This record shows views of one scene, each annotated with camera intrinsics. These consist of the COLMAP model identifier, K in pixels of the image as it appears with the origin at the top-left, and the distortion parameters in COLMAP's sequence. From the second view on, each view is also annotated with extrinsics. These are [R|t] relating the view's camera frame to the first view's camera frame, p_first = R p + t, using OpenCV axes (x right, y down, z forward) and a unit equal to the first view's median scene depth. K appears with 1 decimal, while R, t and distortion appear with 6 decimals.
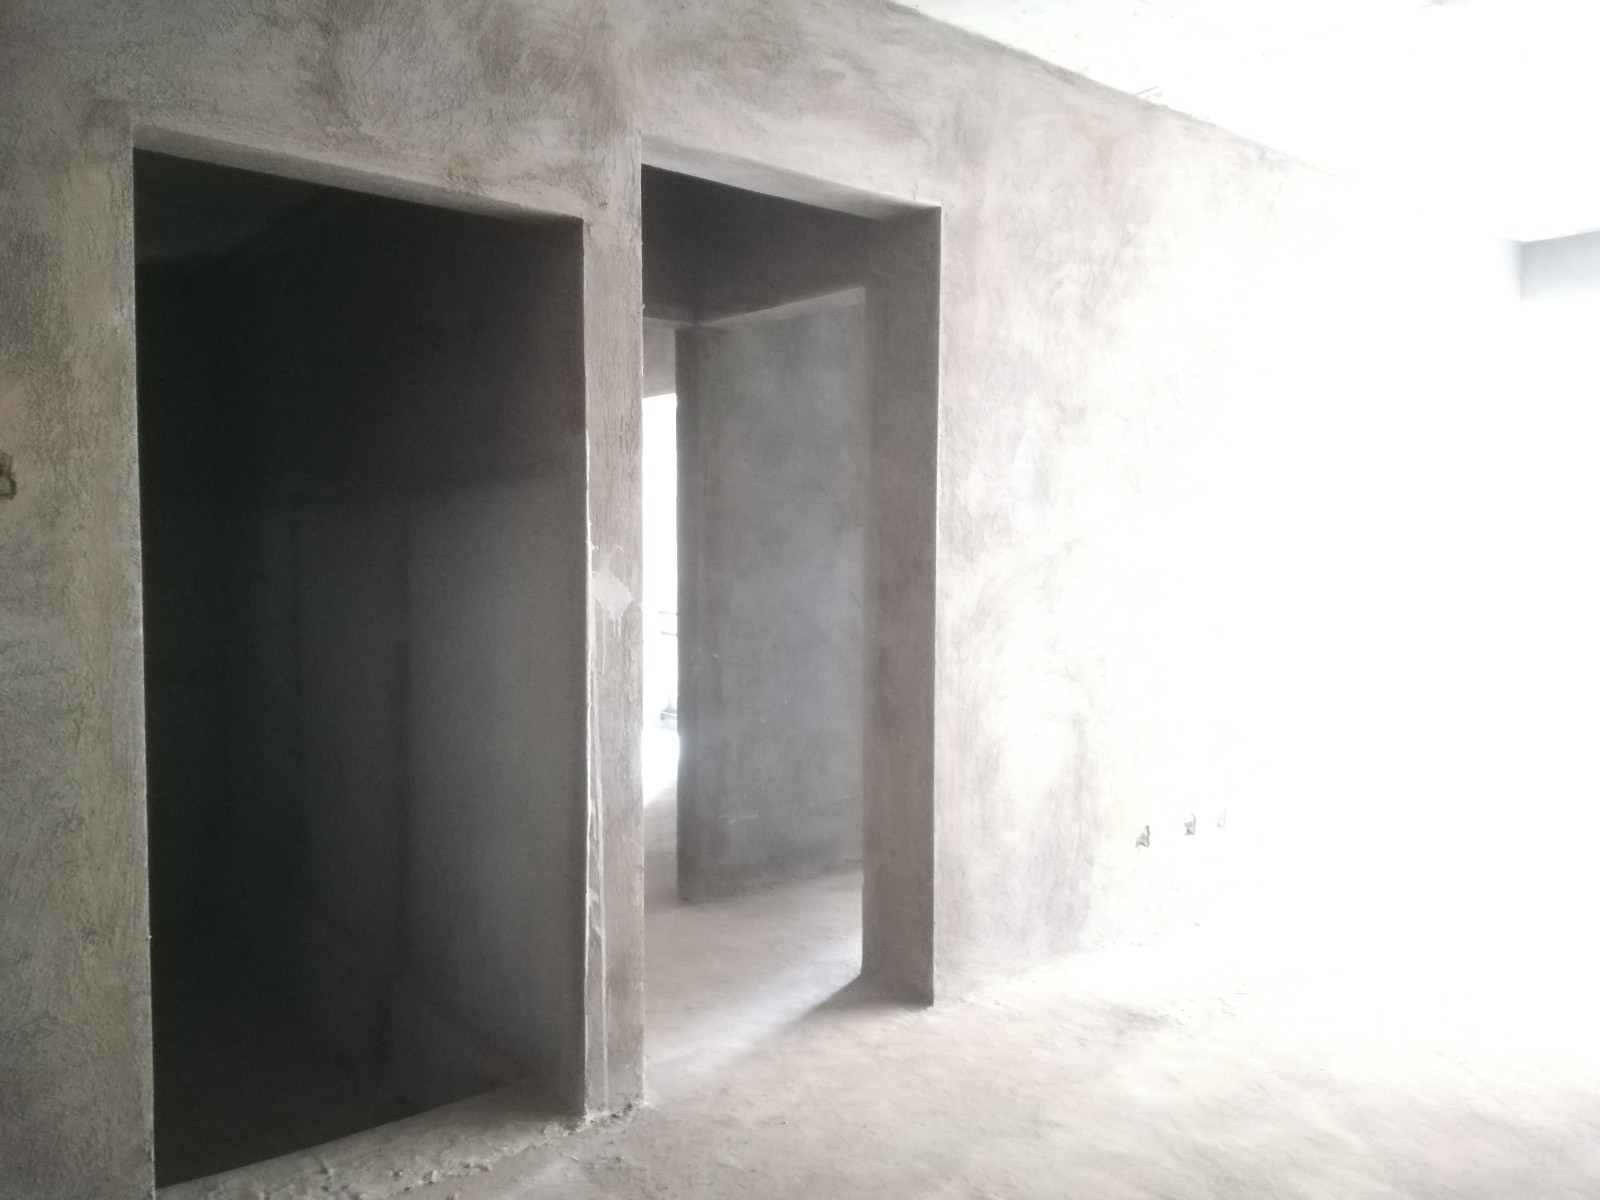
lens RADIAL K [[1202.7, 0, 800.0], [0, 1202.7, 600.0], [0, 0, 1]] dist [0.051029, -0.061062]
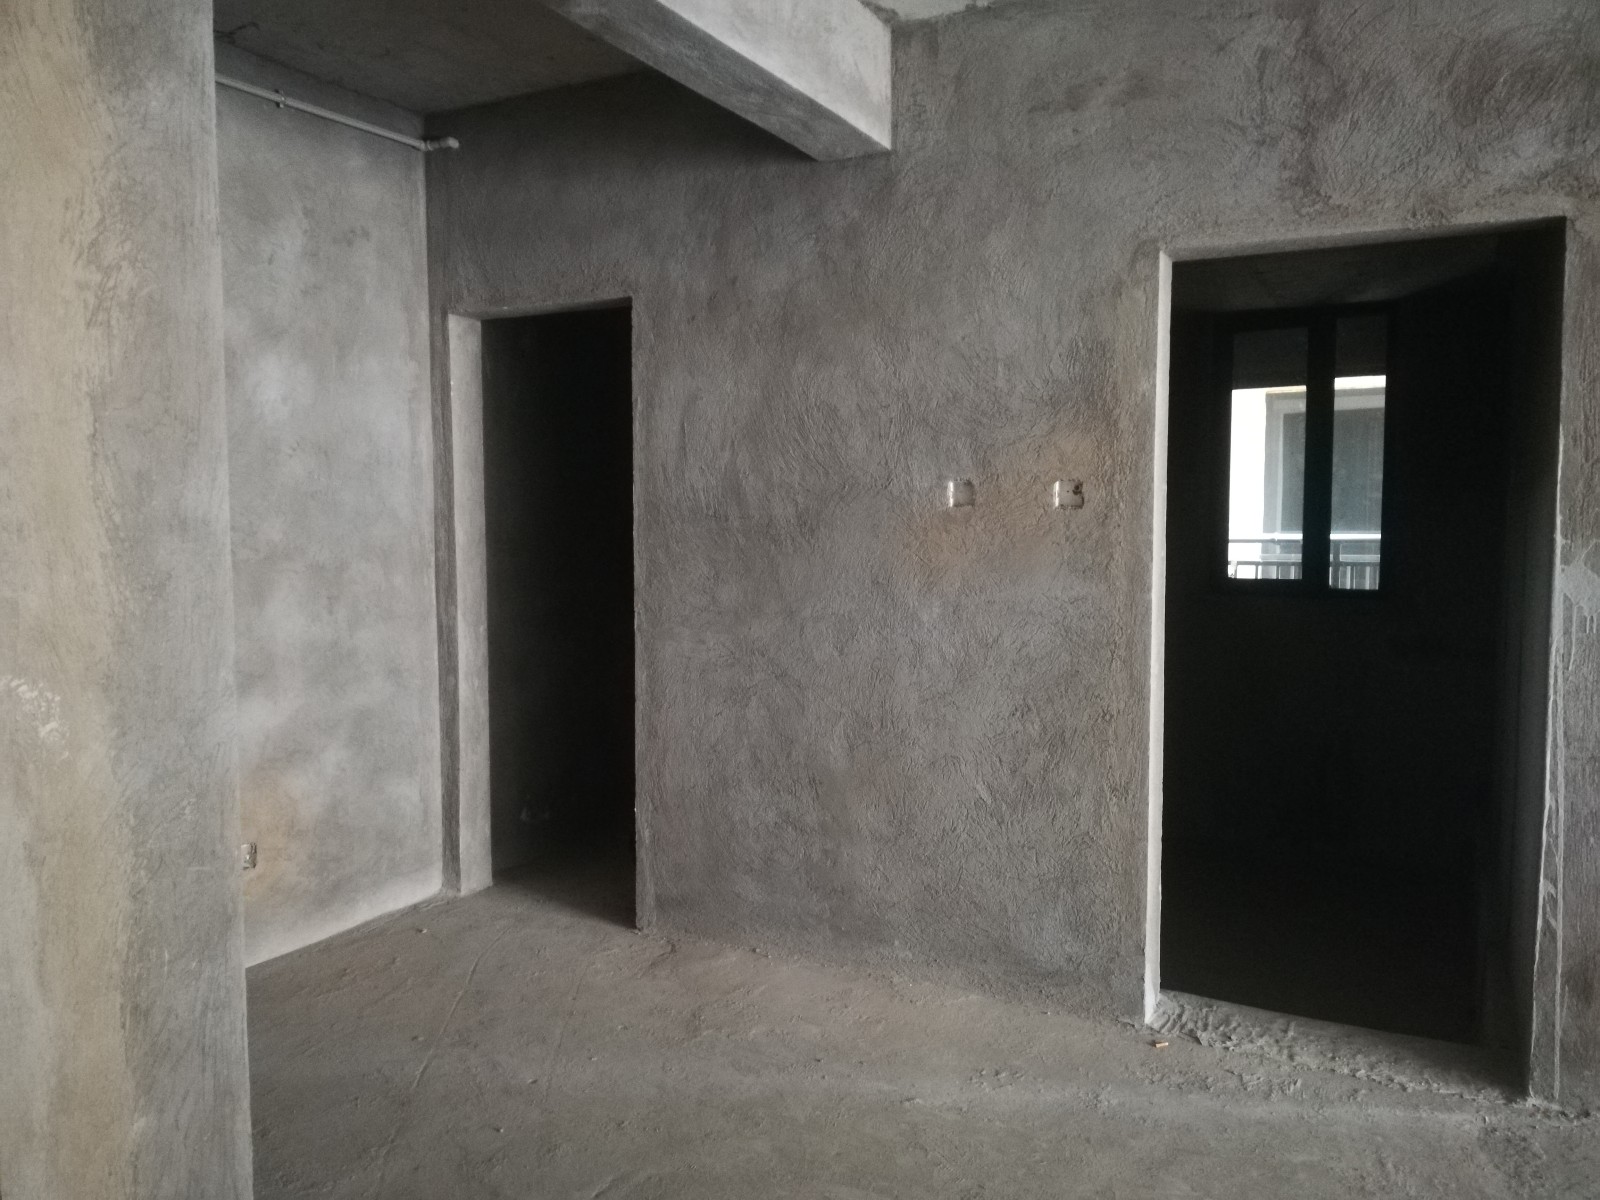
lens RADIAL K [[1202.7, 0, 800.0], [0, 1202.7, 600.0], [0, 0, 1]] dist [0.051029, -0.061062]
pose [[0.392907, 0.057120, -0.917802, 0.481938], [-0.044226, 0.998088, 0.043184, -0.010264], [0.918514, 0.023623, 0.394682, 0.020273]]
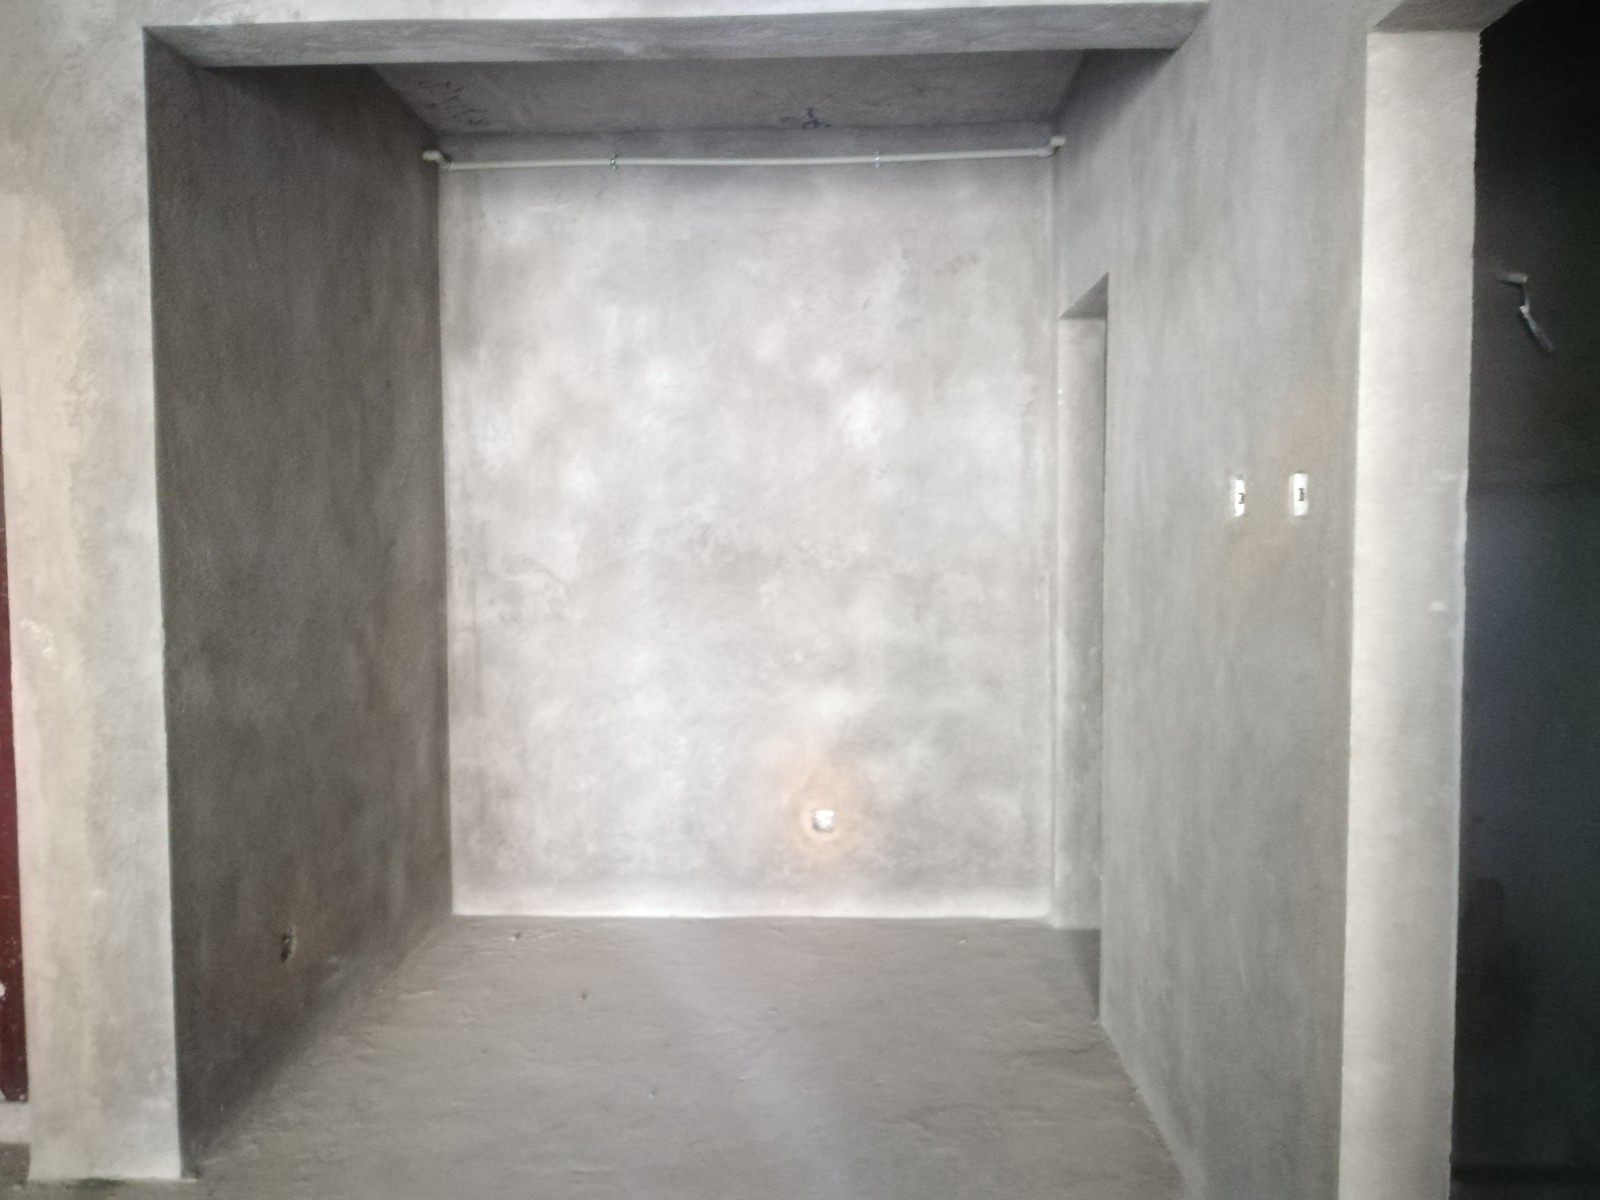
lens RADIAL K [[1207.9, 0, 800.0], [0, 1207.9, 600.0], [0, 0, 1]] dist [0.109802, -0.178847]
pose [[-0.658484, 0.039768, -0.751544, 0.227572], [-0.040564, 0.995276, 0.088207, -0.062203], [0.751501, 0.088569, -0.653760, 0.929794]]
